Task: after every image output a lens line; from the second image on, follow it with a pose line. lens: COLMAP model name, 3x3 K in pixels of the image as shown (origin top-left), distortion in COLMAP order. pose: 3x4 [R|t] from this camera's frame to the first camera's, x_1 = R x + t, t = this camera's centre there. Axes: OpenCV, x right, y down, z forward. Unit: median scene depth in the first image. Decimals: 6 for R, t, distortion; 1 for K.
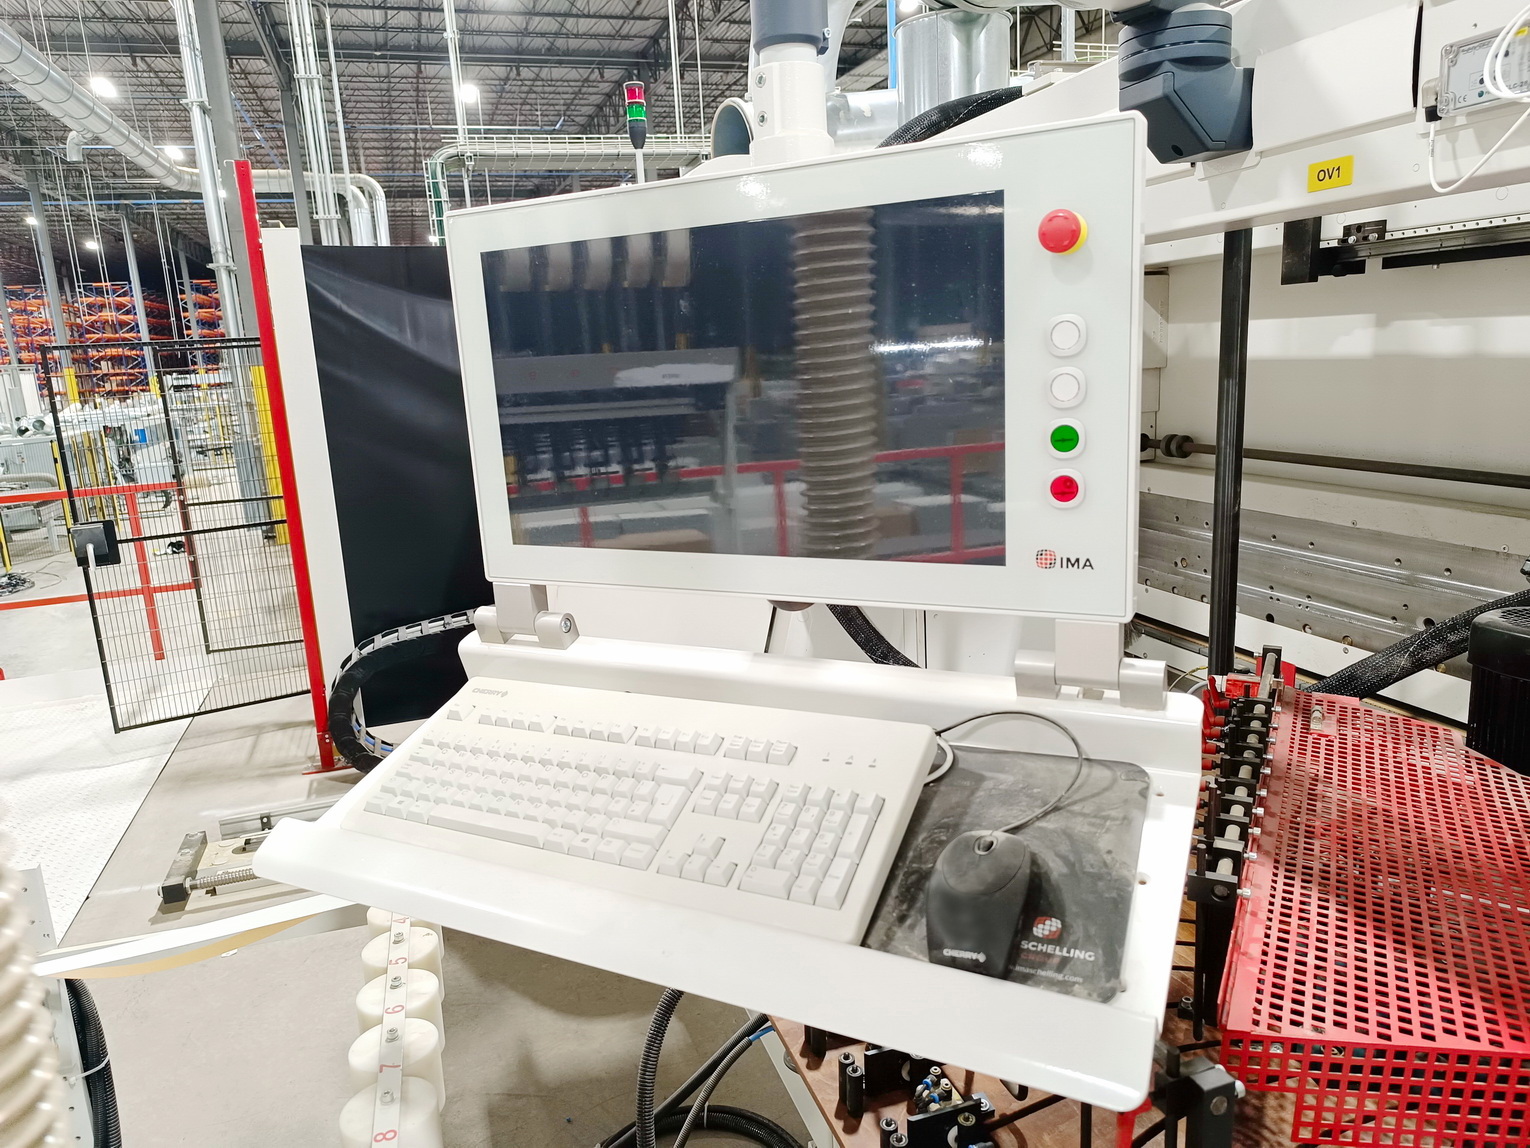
lens RADIAL K [[1069.0, 0, 760.7], [0, 1069.0, 575.9], [0, 0, 1]] dist [0.020711, 0.000136]
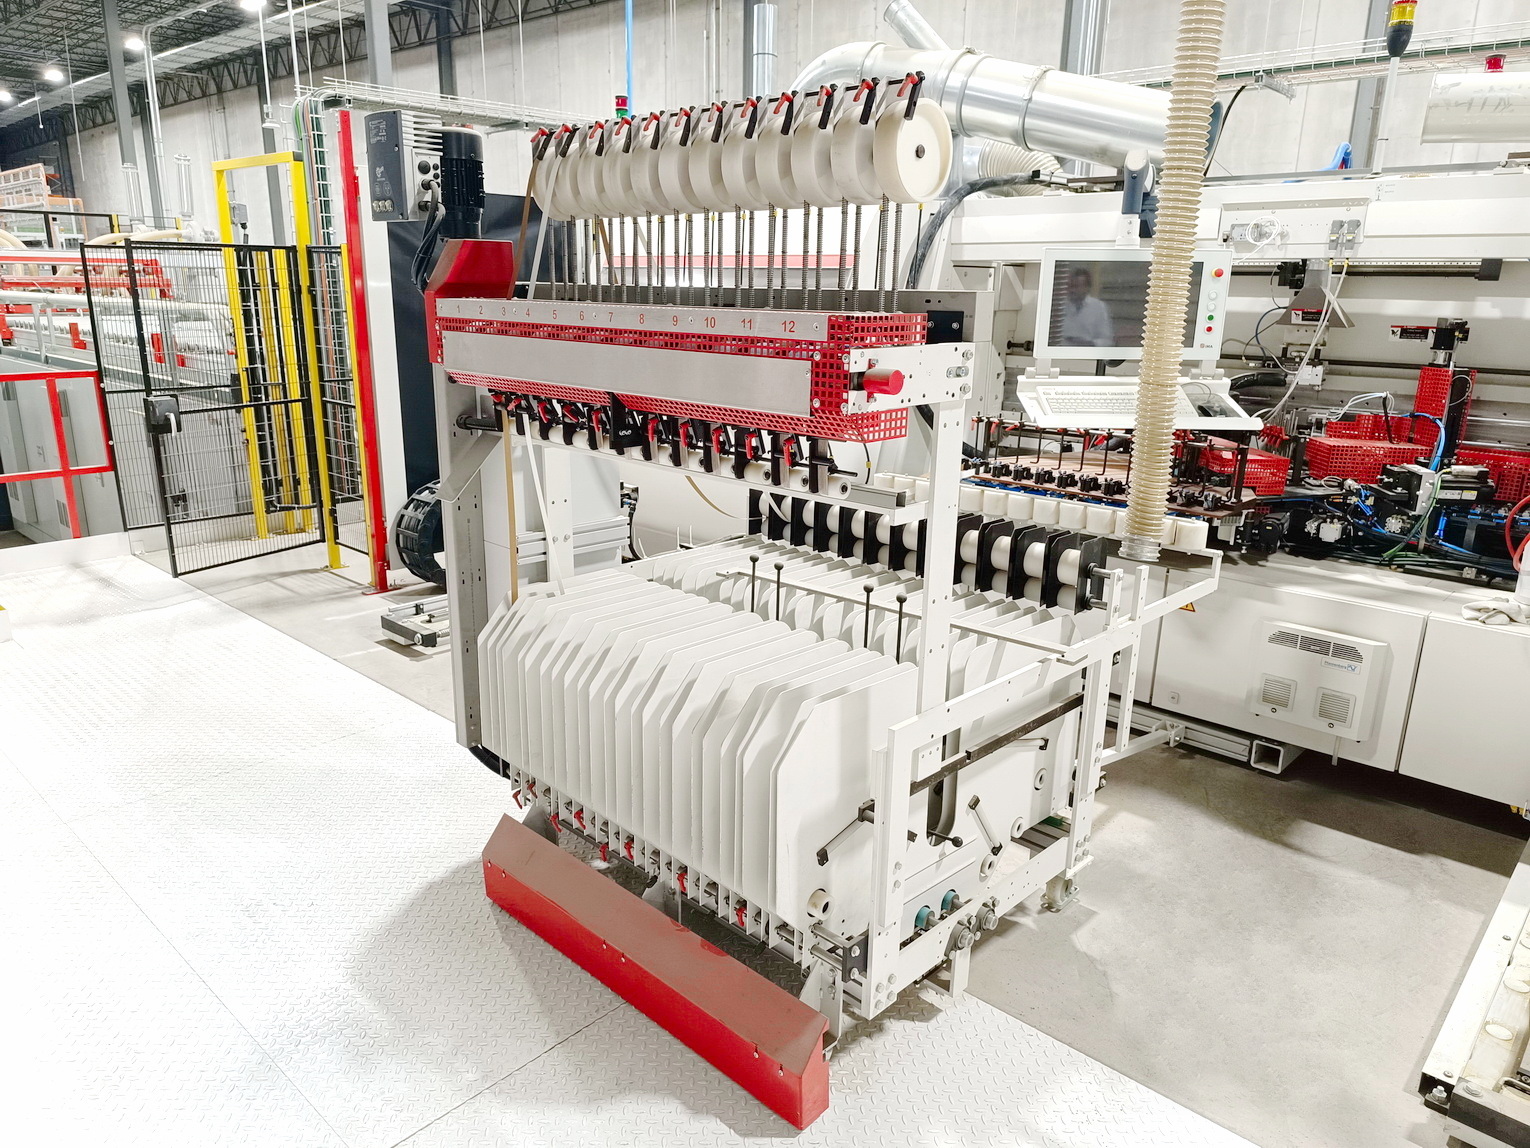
lens RADIAL K [[1069.0, 0, 768.0], [0, 1069.0, 577.5], [0, 0, 1]] dist [0.020711, 0.000136]
pose [[0.877491, -0.061749, 0.475602, -0.562889], [0.039261, 0.997597, 0.057085, 0.099654], [-0.477984, -0.031419, 0.877806, -0.334300]]
